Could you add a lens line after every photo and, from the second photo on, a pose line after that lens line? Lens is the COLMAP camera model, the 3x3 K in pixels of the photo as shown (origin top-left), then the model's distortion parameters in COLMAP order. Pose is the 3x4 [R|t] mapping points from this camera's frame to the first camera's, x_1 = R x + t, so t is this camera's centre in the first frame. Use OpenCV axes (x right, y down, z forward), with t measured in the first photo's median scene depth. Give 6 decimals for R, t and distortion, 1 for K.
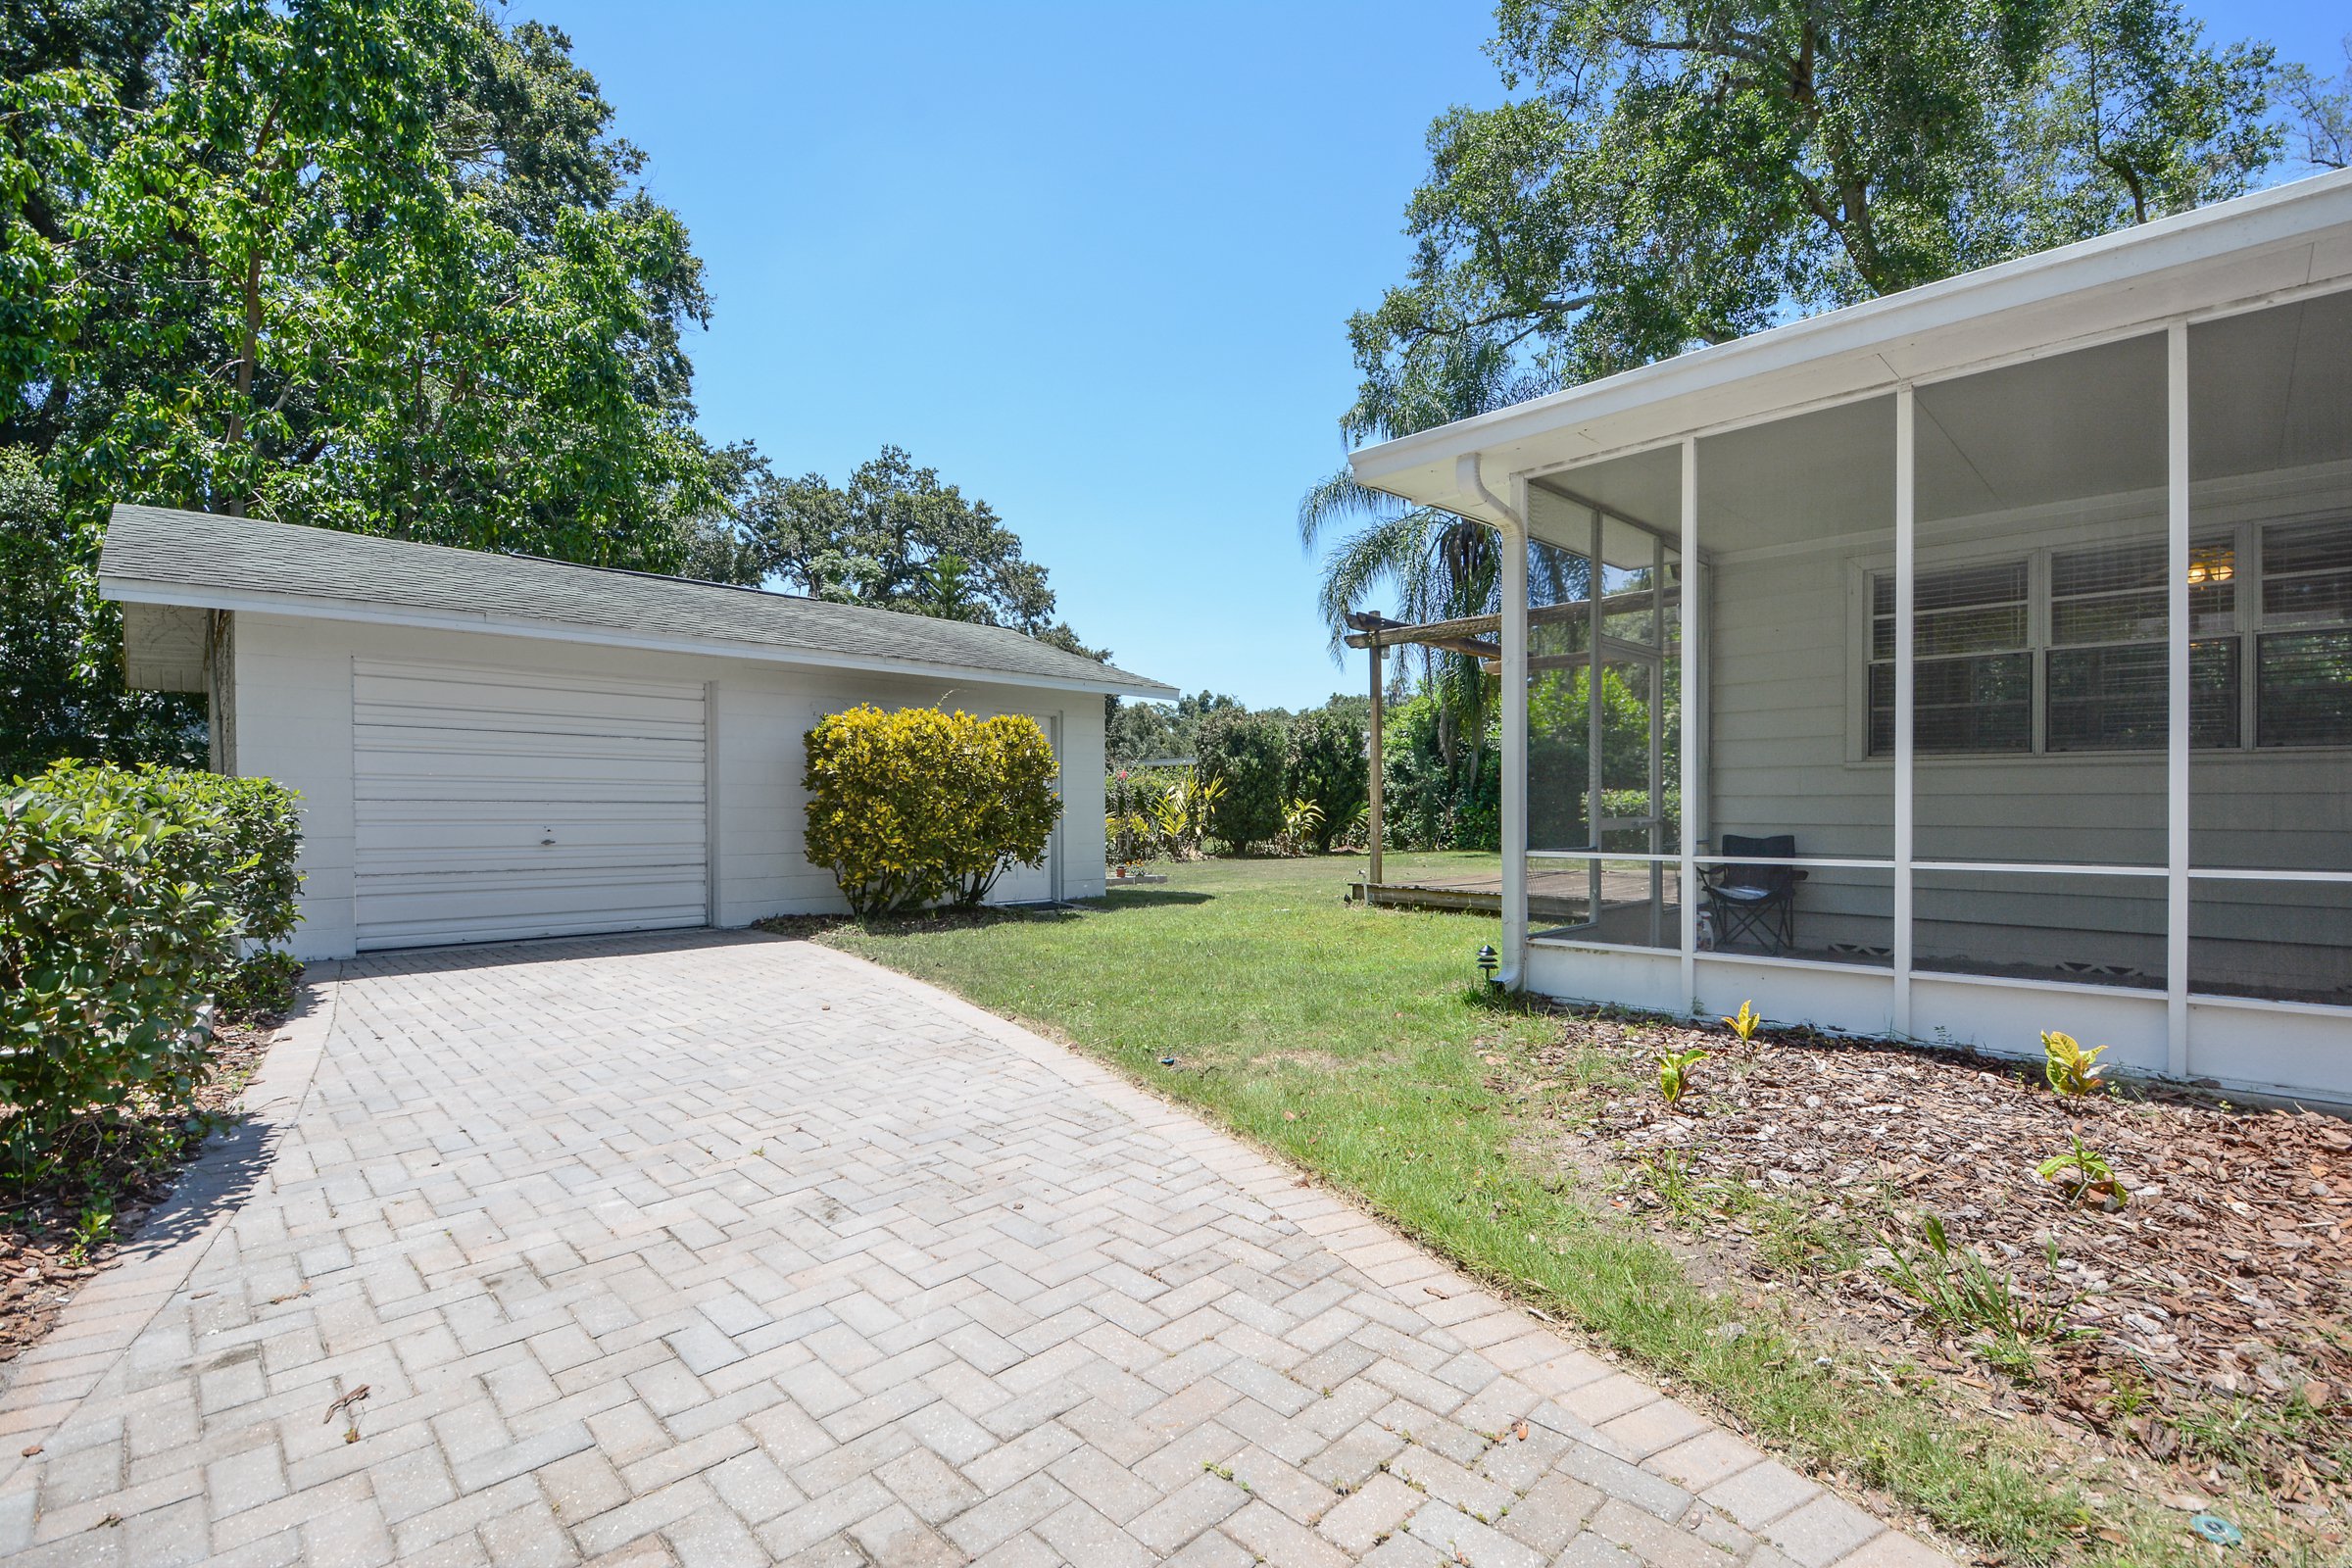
lens RADIAL K [[1072.0, 0, 1180.5], [0, 1072.0, 797.2], [0, 0, 1]] dist [0.001930, -0.000769]
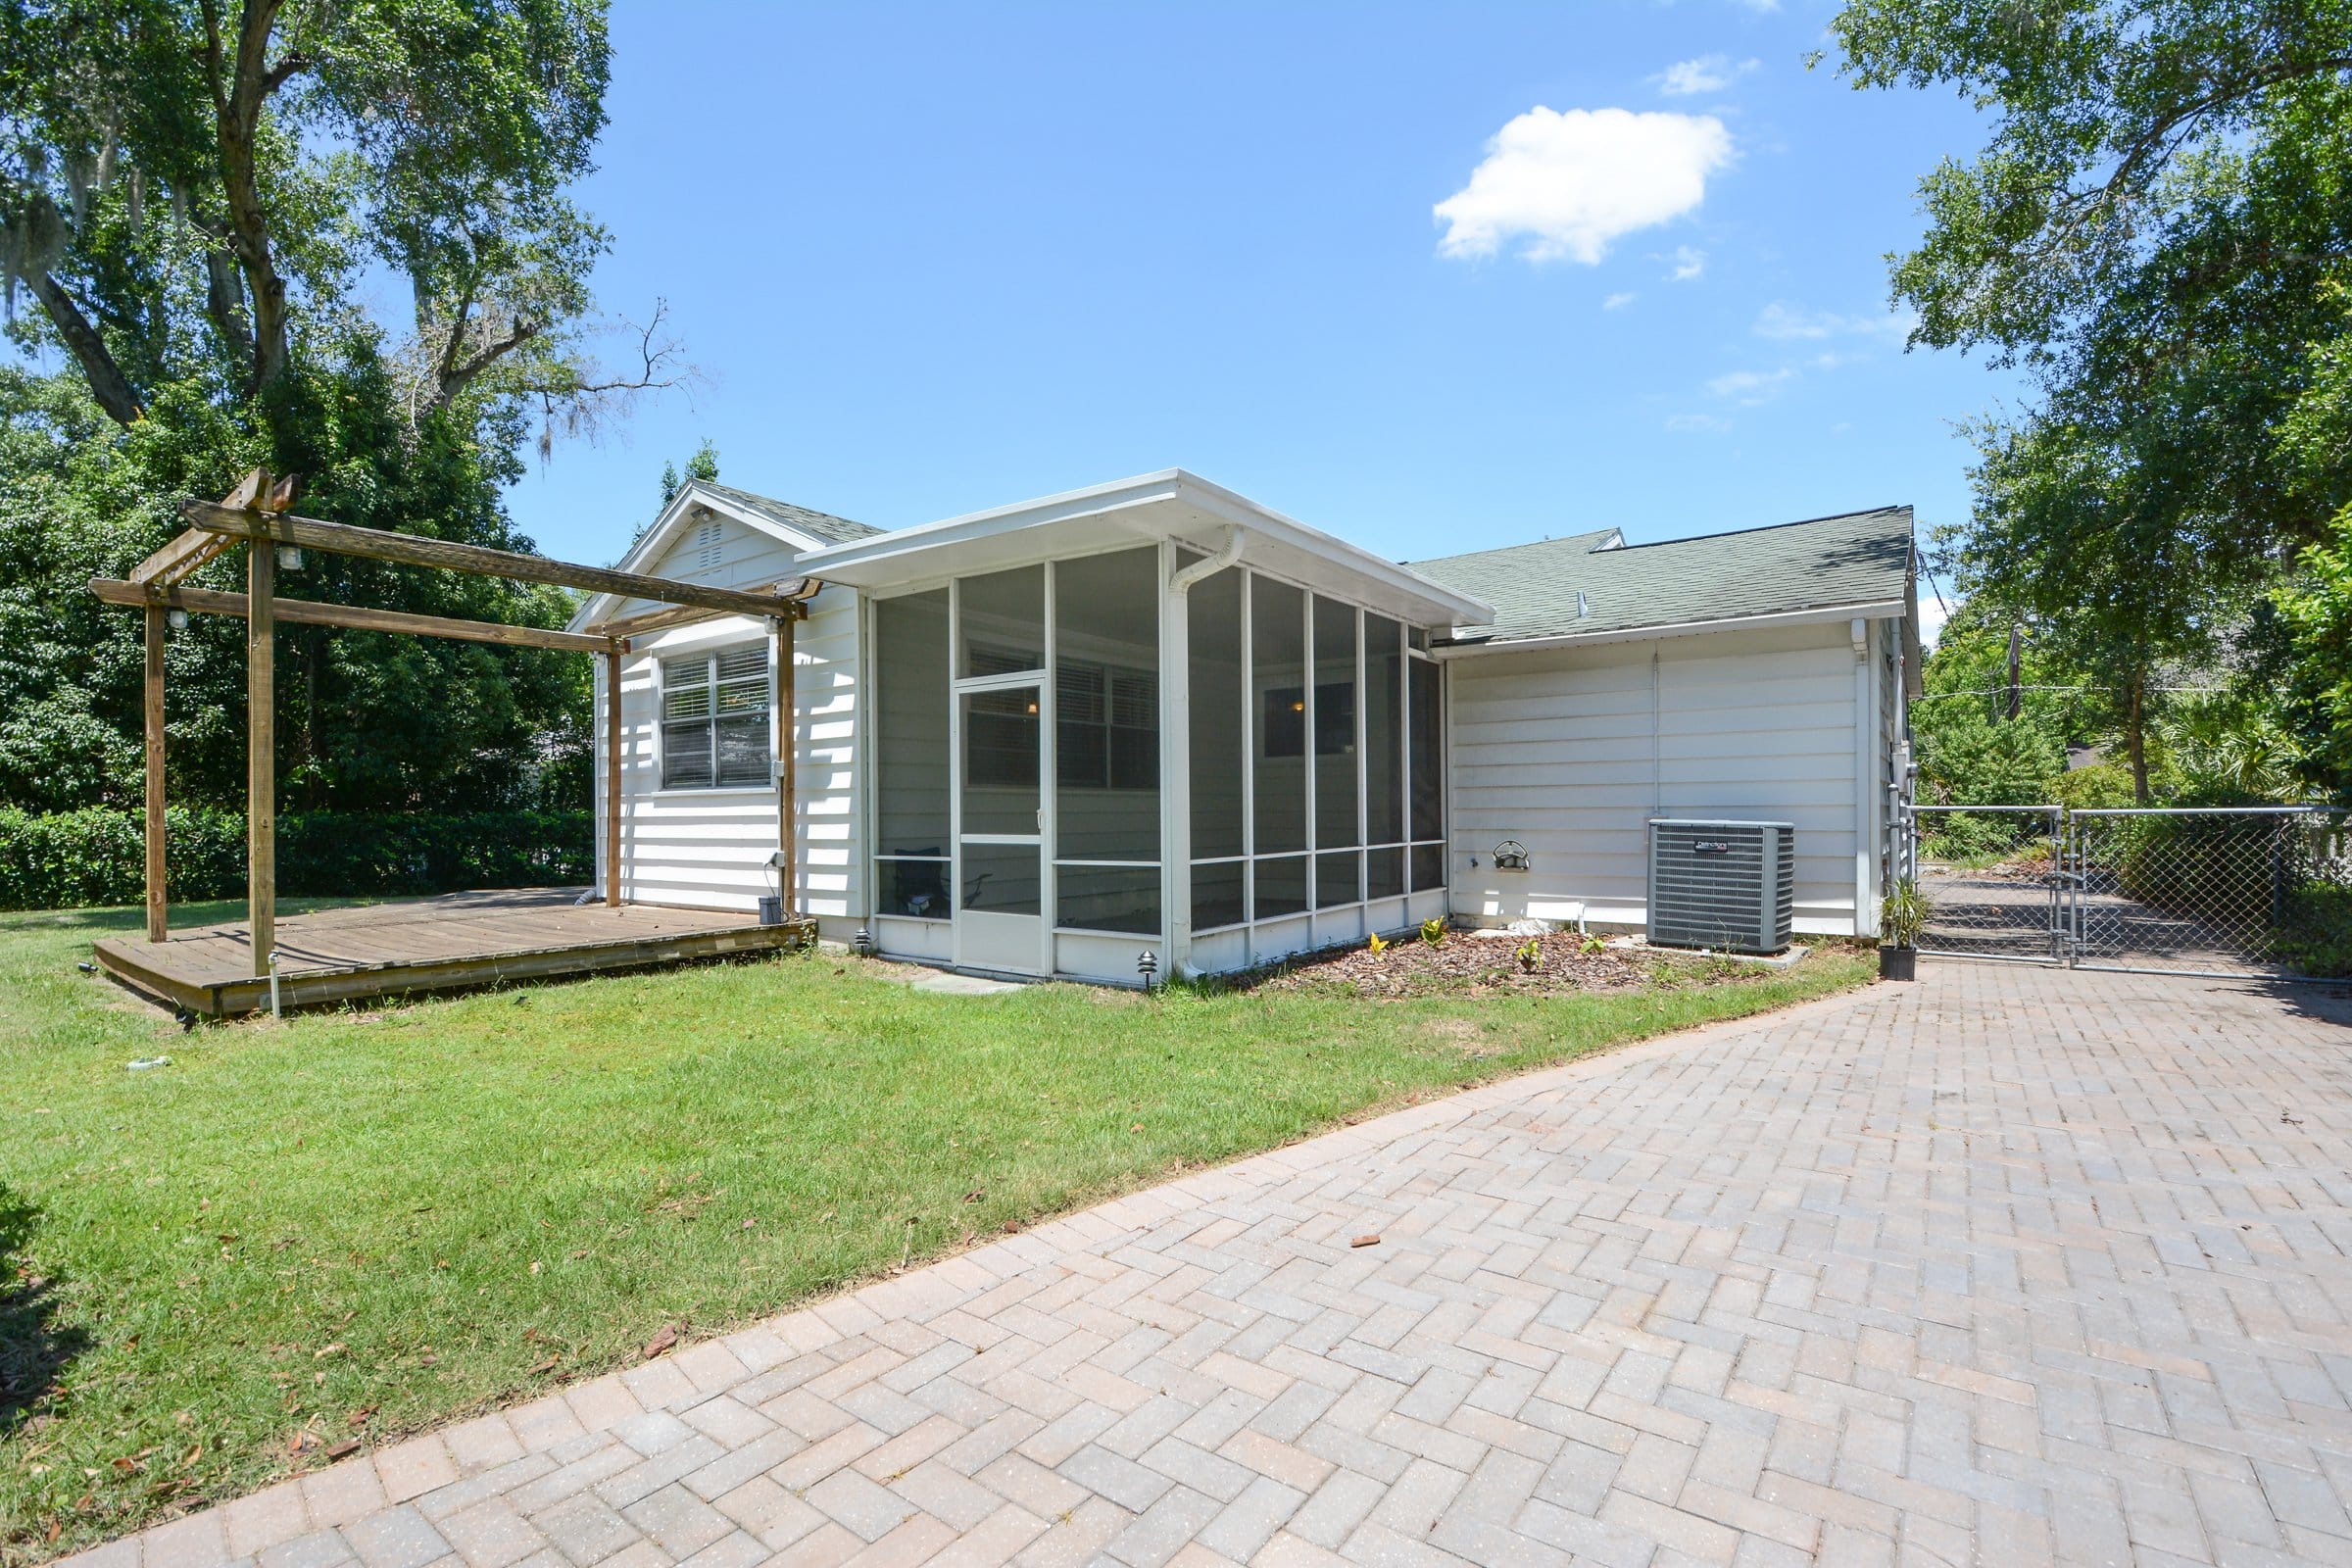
lens RADIAL K [[1072.0, 0, 1182.3], [0, 1072.0, 798.1], [0, 0, 1]] dist [0.001930, -0.000769]
pose [[-0.186099, 0.010248, 0.982478, -1.015093], [-0.000154, 0.999945, -0.010460, -0.011529], [-0.982531, -0.002098, -0.186087, 1.469492]]
